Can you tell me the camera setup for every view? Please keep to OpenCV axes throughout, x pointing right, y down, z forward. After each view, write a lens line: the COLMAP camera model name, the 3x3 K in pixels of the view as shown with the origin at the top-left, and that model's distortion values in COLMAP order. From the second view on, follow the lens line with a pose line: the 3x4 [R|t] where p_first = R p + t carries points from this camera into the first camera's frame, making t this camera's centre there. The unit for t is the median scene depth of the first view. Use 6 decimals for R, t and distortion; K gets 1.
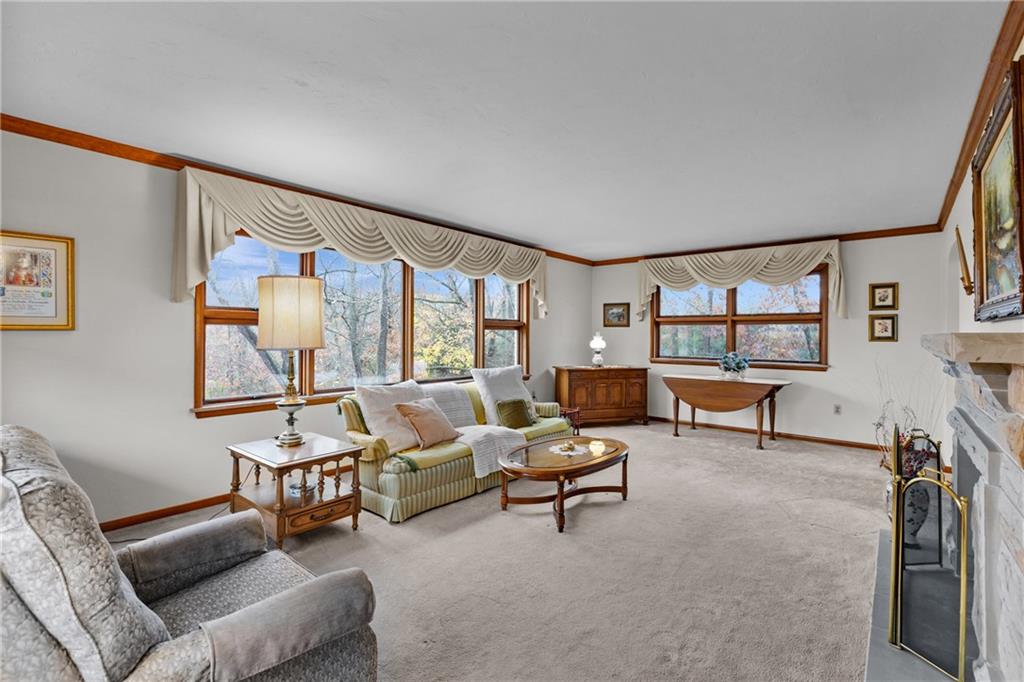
lens RADIAL K [[462.6, 0, 516.9], [0, 462.6, 336.3], [0, 0, 1]] dist [-0.002230, -0.000019]
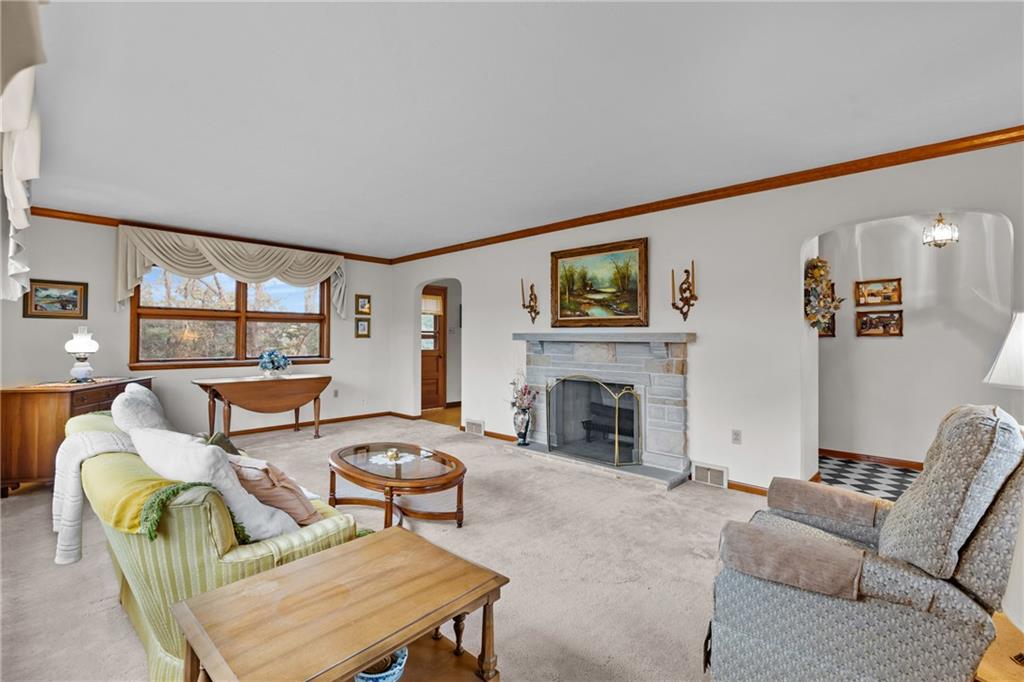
lens RADIAL K [[462.6, 0, 515.3], [0, 462.6, 338.1], [0, 0, 1]] dist [-0.002230, -0.000019]
pose [[0.050639, -0.008662, 0.998679, -0.480604], [-0.003573, 0.999954, 0.008854, -0.001614], [-0.998711, -0.004017, 0.050606, 0.435233]]
